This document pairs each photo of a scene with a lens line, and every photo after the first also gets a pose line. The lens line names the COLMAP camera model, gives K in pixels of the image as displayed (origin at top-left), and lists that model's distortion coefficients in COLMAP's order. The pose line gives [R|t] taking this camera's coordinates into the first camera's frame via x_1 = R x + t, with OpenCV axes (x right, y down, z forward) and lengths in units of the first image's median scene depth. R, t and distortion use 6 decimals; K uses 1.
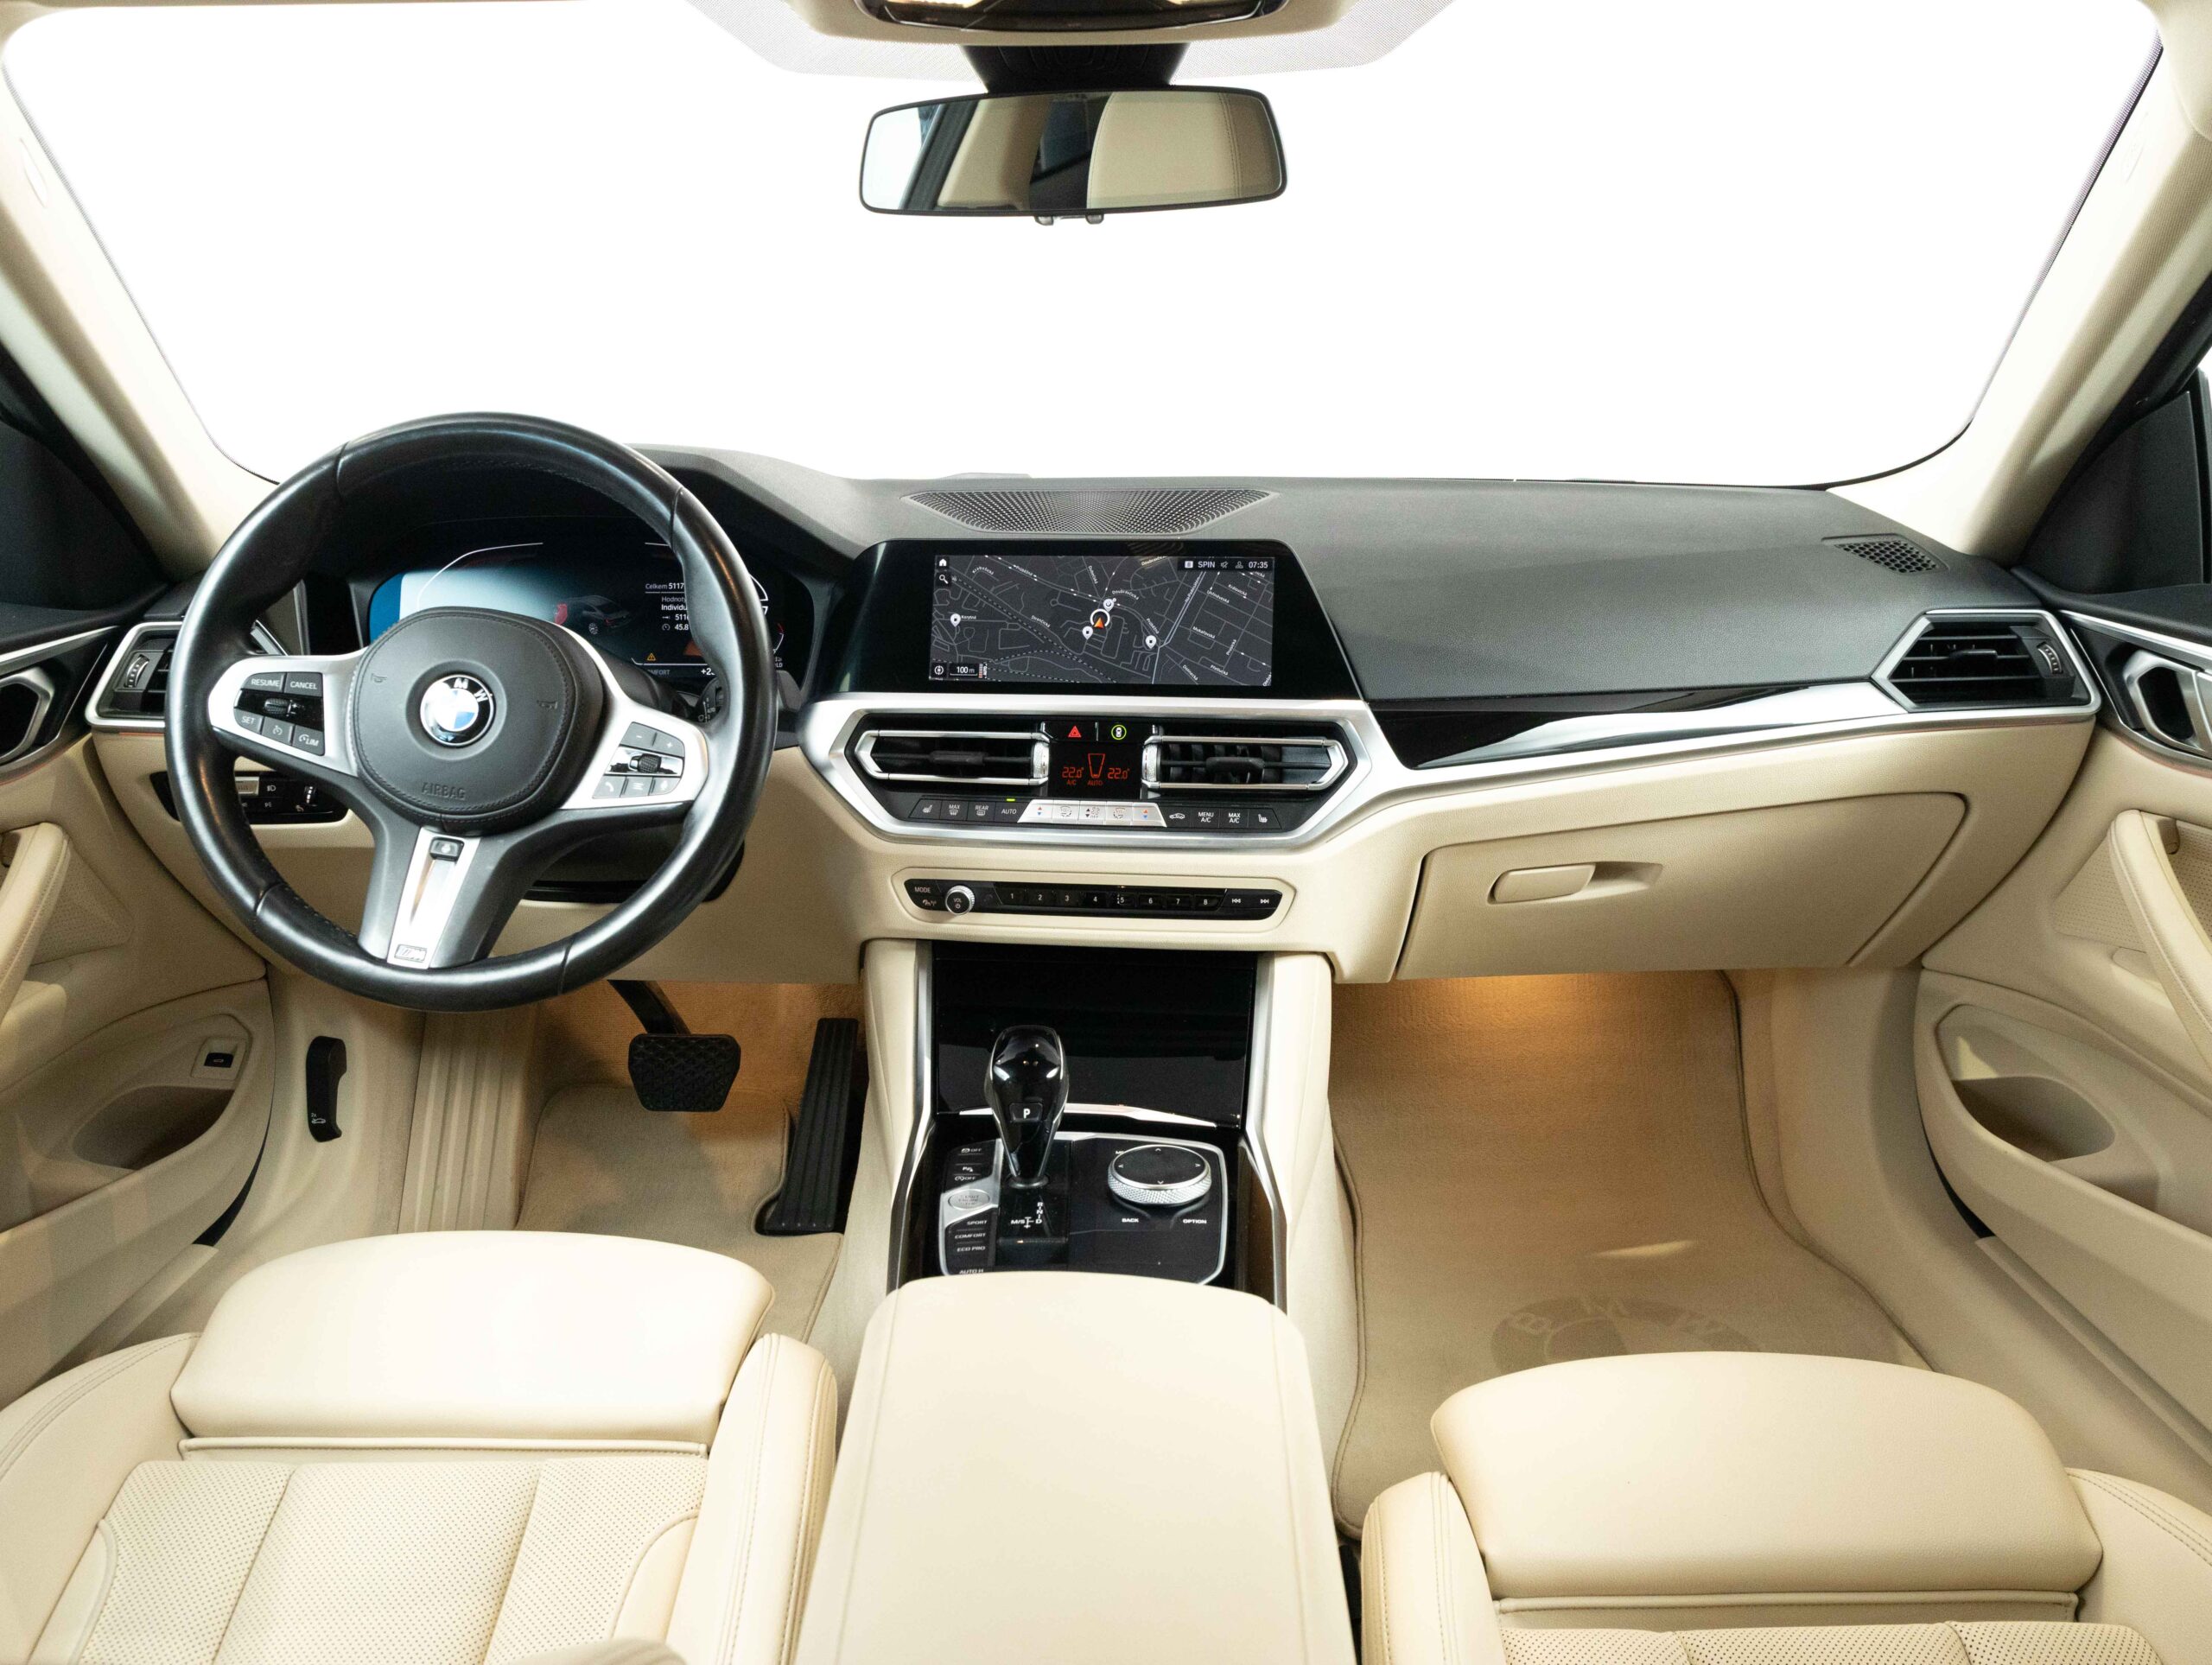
lens RADIAL K [[1546.3, 0, 1087.5], [0, 1546.3, 796.7], [0, 0, 1]] dist [-0.001222, 0.003430]
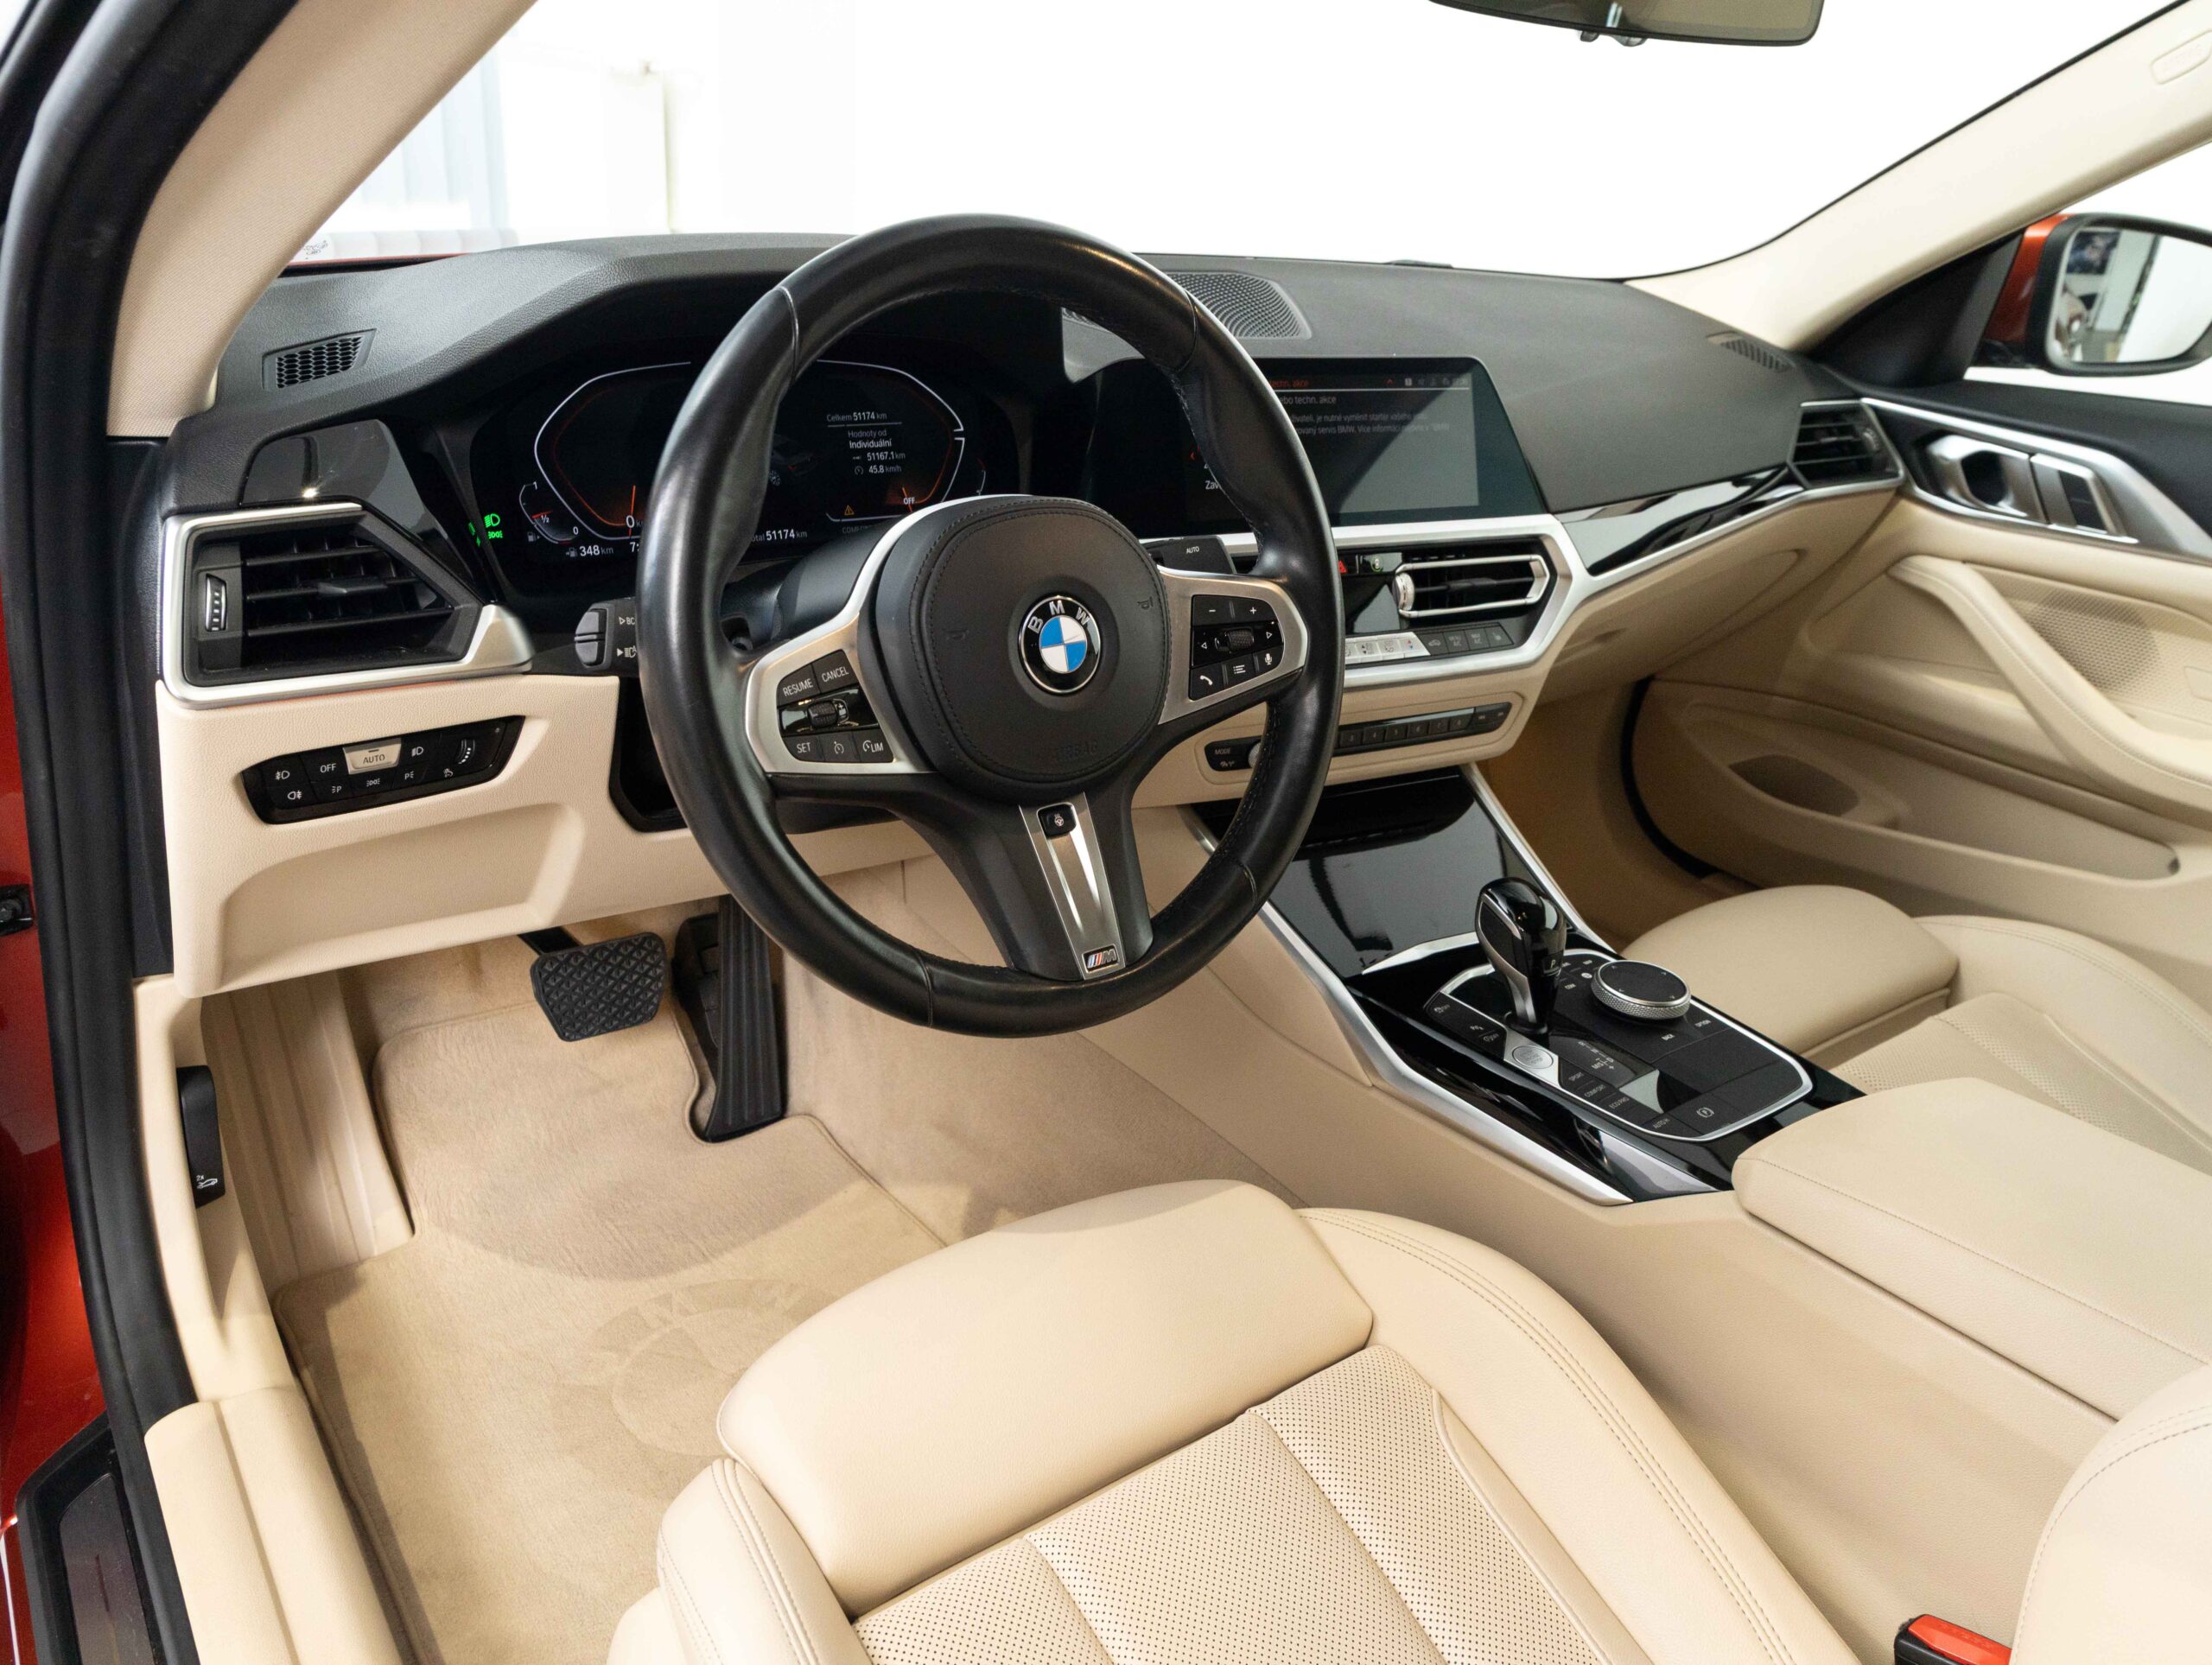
lens RADIAL K [[1546.3, 0, 1082.3], [0, 1546.3, 803.8], [0, 0, 1]] dist [-0.001222, 0.003430]
pose [[0.808807, -0.177792, 0.560554, -0.707746], [0.059973, 0.973171, 0.222128, -0.122145], [-0.585007, -0.146040, 0.797771, 0.304037]]
